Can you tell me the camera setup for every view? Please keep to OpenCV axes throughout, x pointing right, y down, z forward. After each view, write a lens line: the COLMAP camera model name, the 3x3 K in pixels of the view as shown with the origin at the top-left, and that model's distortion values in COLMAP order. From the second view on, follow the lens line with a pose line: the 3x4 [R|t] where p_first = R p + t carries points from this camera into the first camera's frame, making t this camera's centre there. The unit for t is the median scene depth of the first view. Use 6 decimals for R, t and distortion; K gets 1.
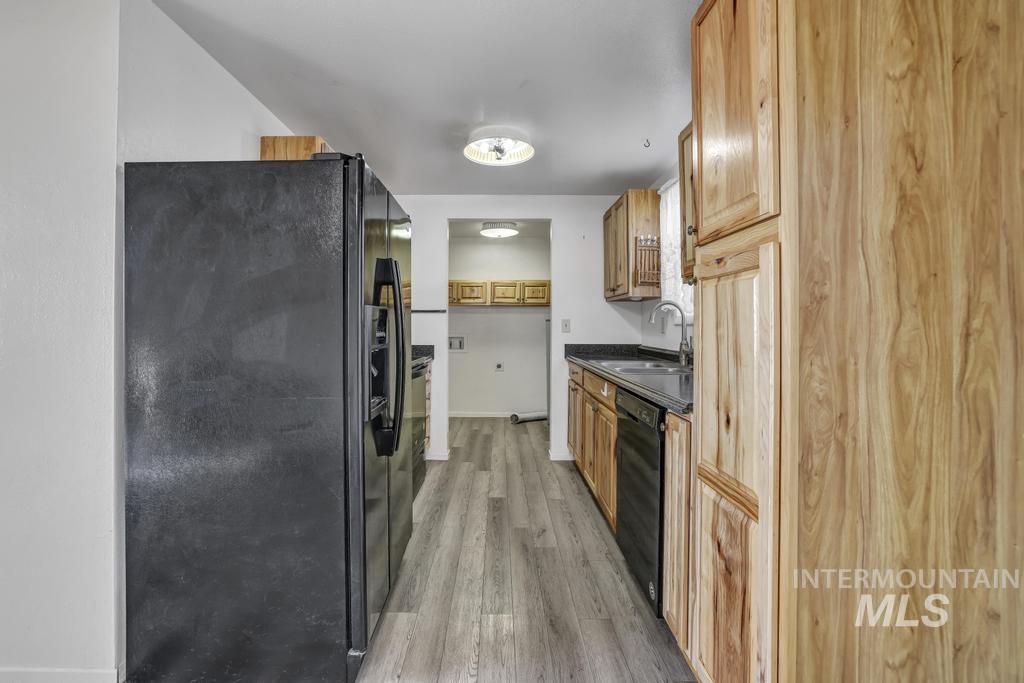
lens RADIAL K [[446.3, 0, 504.7], [0, 446.3, 329.1], [0, 0, 1]] dist [-0.042216, 0.017306]
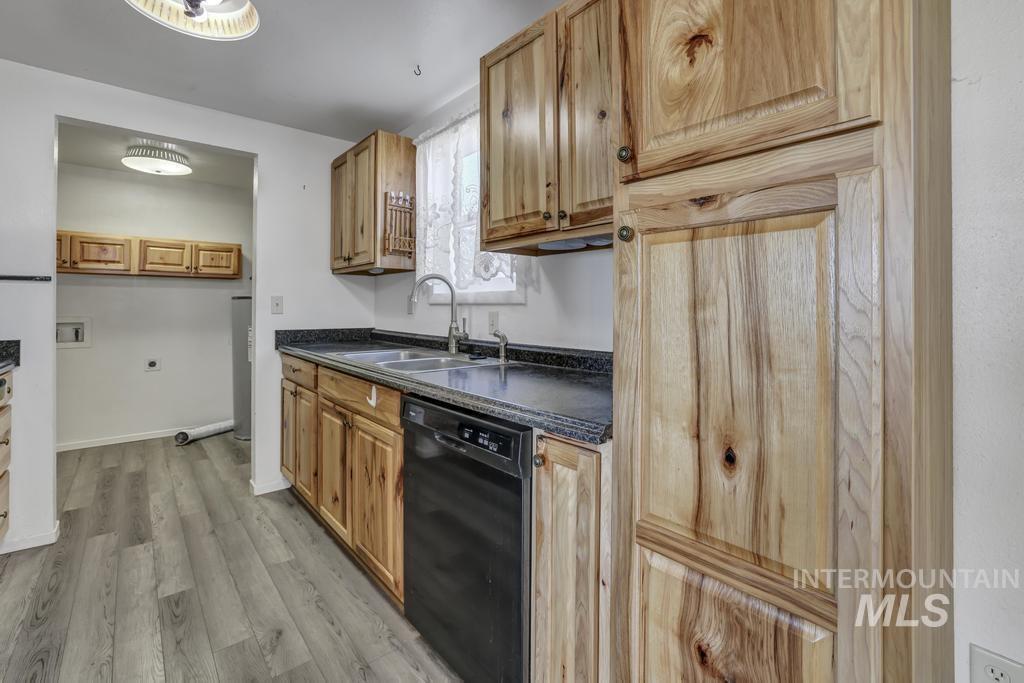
lens RADIAL K [[447.2, 0, 492.2], [0, 447.2, 305.0], [0, 0, 1]] dist [-0.040171, 0.014904]
pose [[0.778239, 0.002205, 0.627965, -0.049817], [0.003094, 0.999968, -0.007345, -0.001164], [-0.627961, 0.007660, 0.778207, 0.249654]]
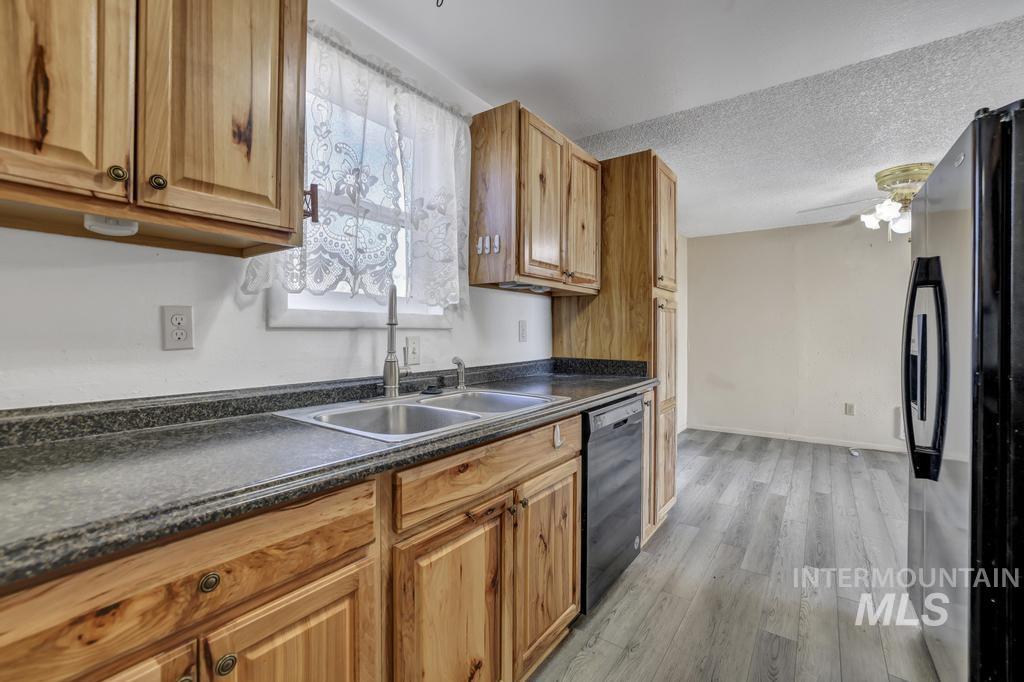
lens RADIAL K [[446.3, 0, 504.7], [0, 446.3, 328.6], [0, 0, 1]] dist [-0.042216, 0.017306]
pose [[-0.801517, -0.001230, 0.597970, -0.057595], [0.001345, 0.999992, 0.003859, -0.009411], [-0.597970, 0.003897, -0.801509, 1.124790]]
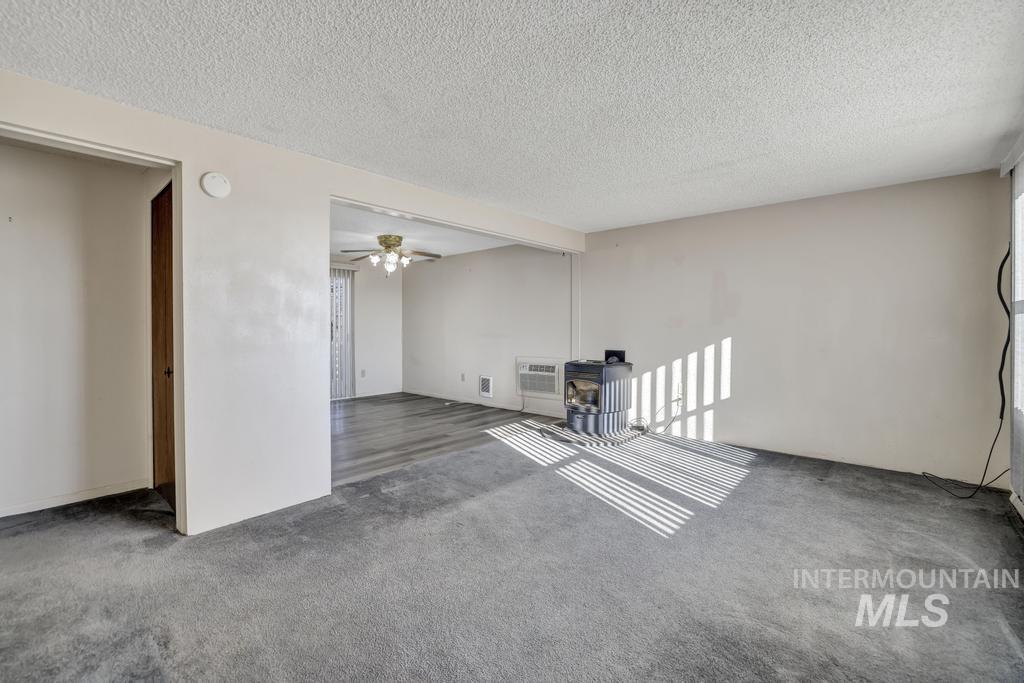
lens RADIAL K [[447.4, 0, 494.6], [0, 447.4, 331.3], [0, 0, 1]] dist [-0.040039, 0.017894]
pose [[-0.727088, -0.006162, 0.686517, -1.663451], [0.008848, 0.999793, 0.018345, -0.012704], [-0.686487, 0.019412, -0.726883, 0.866756]]
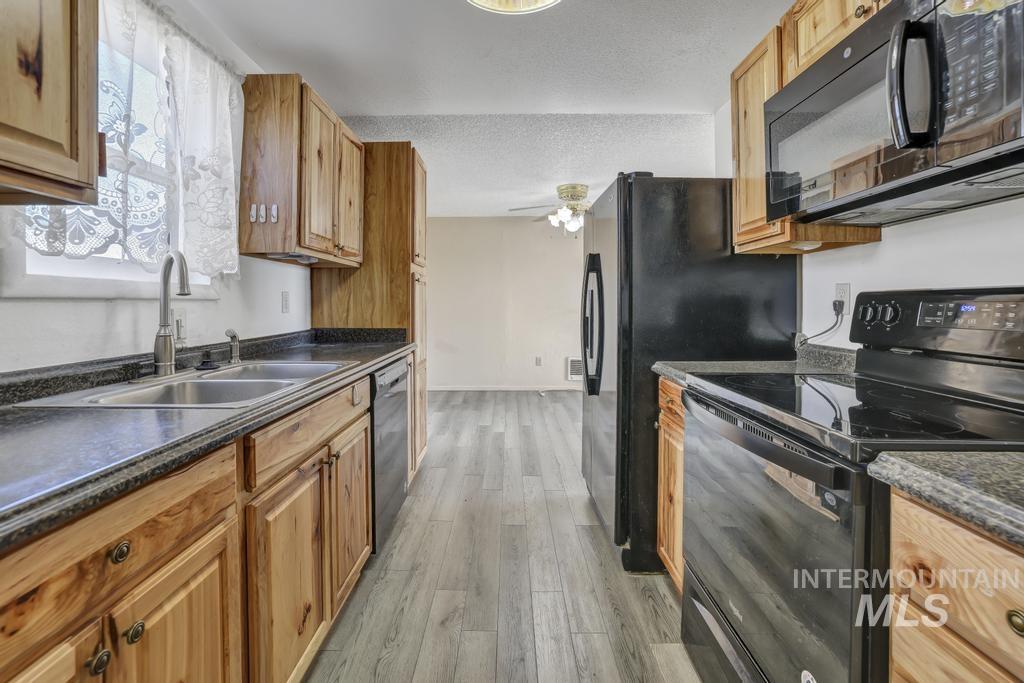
lens RADIAL K [[454.9, 0, 507.8], [0, 454.9, 302.3], [0, 0, 1]] dist [-0.035328, 0.017323]
pose [[-0.999855, 0.000257, 0.017031, -0.011812], [0.000408, 0.999961, 0.008841, -0.008357], [-0.017028, 0.008847, -0.999816, 1.240227]]
